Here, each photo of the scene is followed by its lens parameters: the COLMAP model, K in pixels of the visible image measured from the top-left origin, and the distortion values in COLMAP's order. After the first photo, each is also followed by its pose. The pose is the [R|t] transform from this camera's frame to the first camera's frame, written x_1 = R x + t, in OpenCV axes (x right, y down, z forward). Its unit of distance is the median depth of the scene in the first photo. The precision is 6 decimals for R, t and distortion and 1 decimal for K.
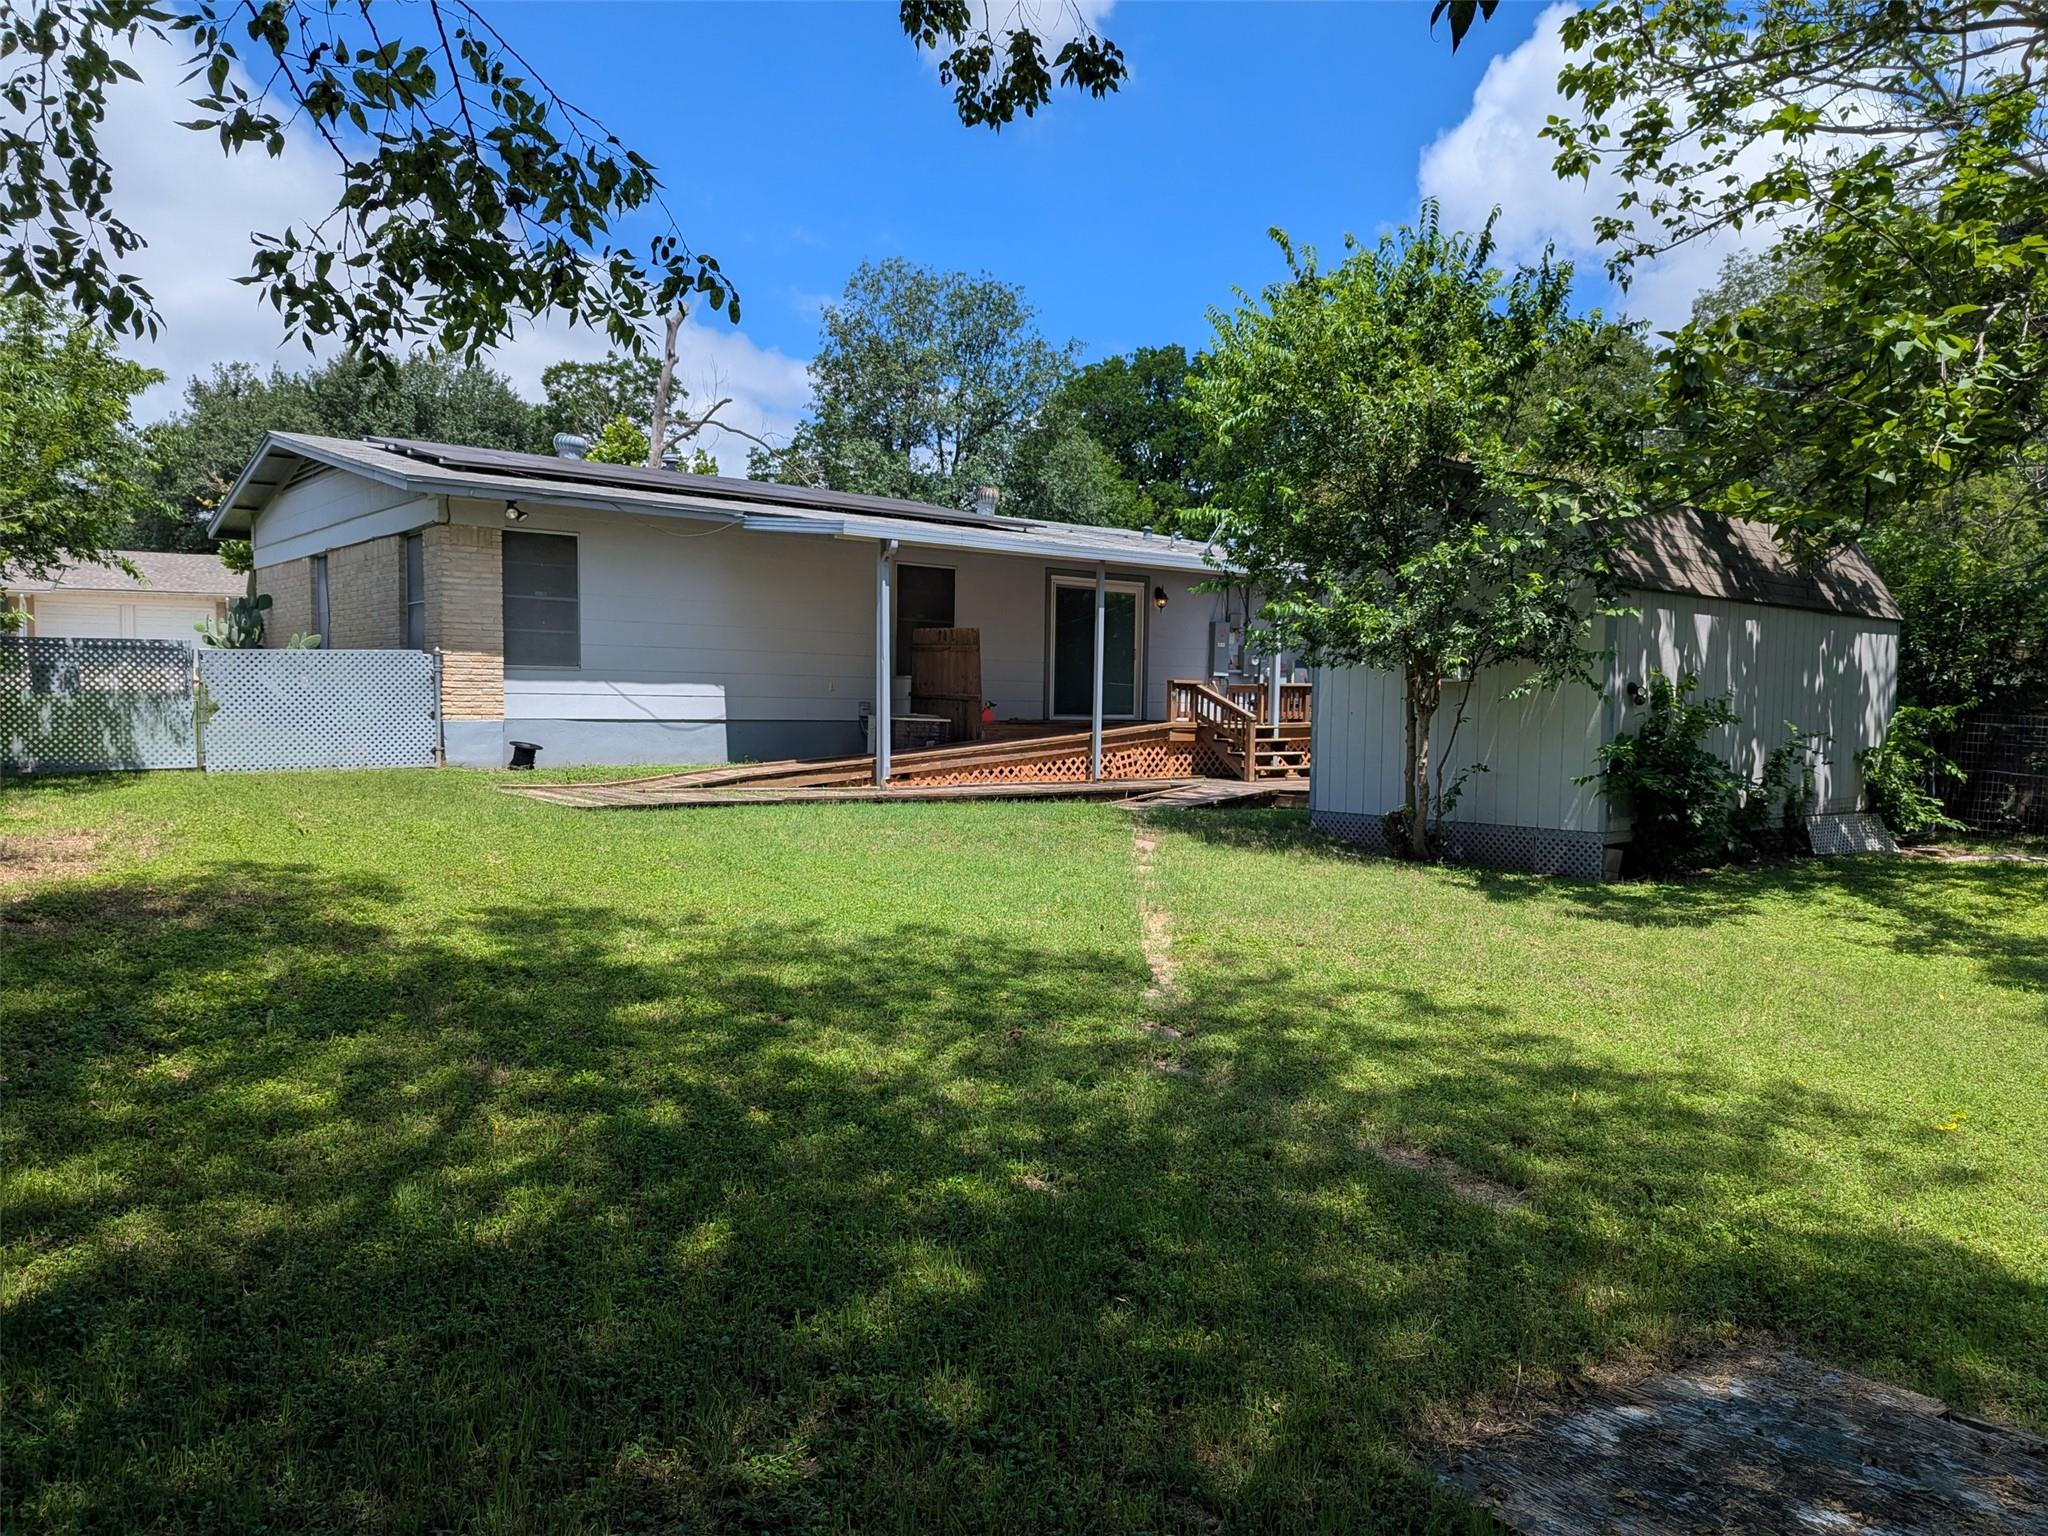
lens RADIAL K [[1424.5, 0, 1034.2], [0, 1424.5, 798.5], [0, 0, 1]] dist [0.055274, -0.042866]
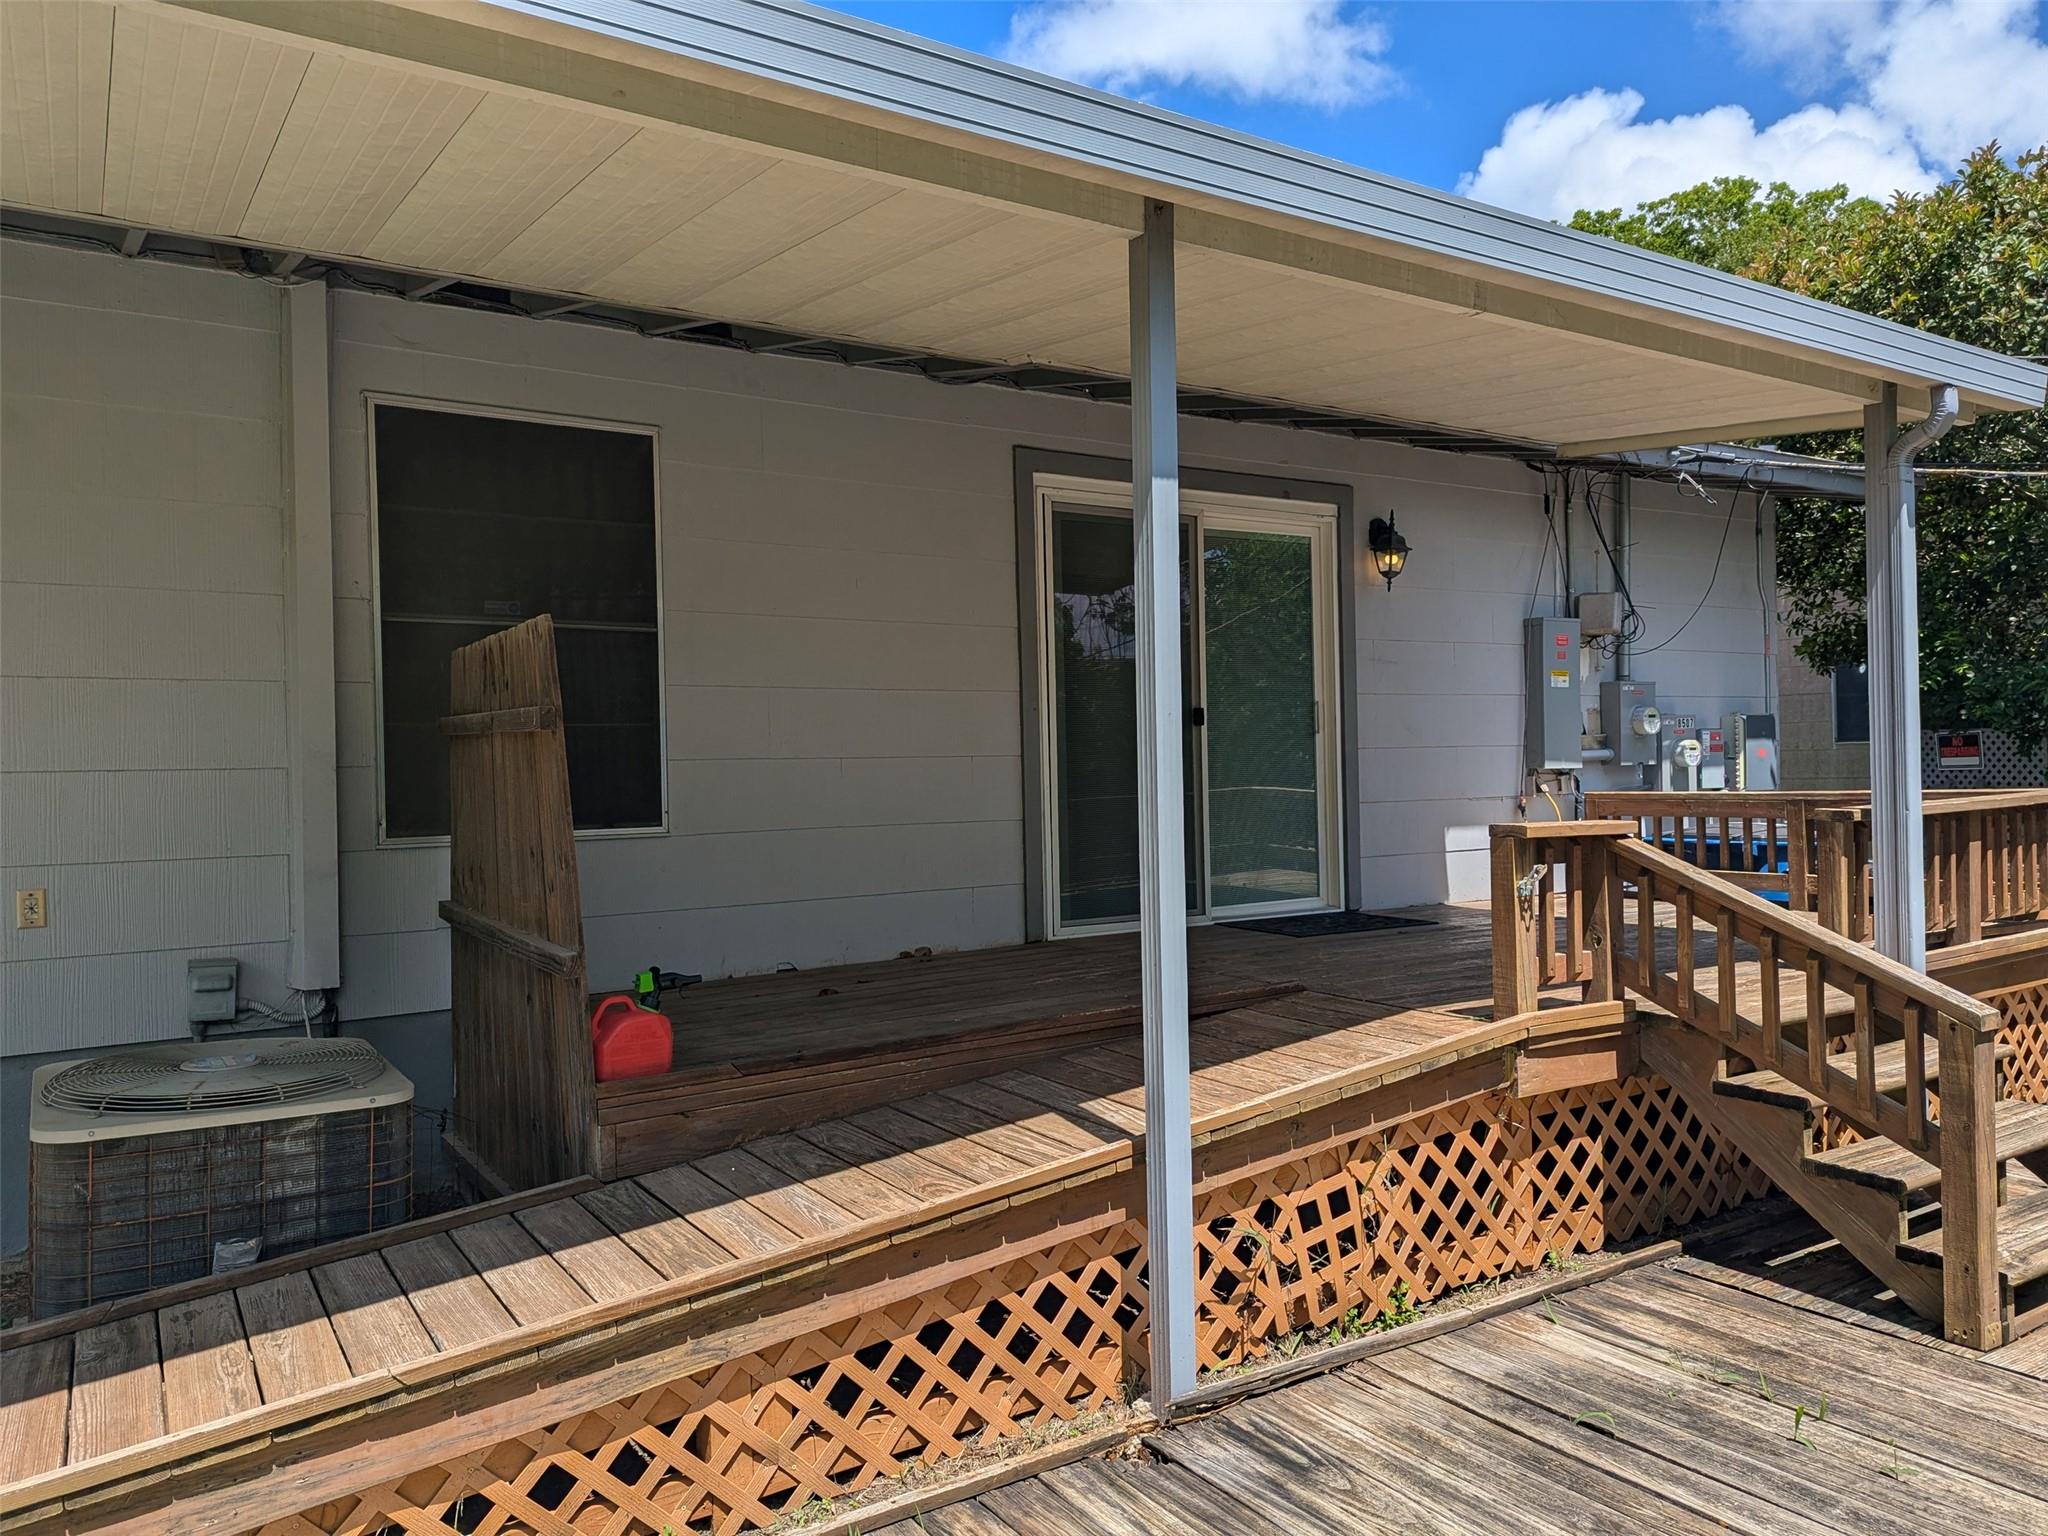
lens RADIAL K [[1424.5, 0, 1034.2], [0, 1424.5, 798.5], [0, 0, 1]] dist [0.055274, -0.042866]
pose [[0.994297, -0.034954, -0.100751, 0.043851], [0.029757, 0.998171, -0.052632, -0.076492], [0.102406, 0.049334, 0.993519, 0.757094]]
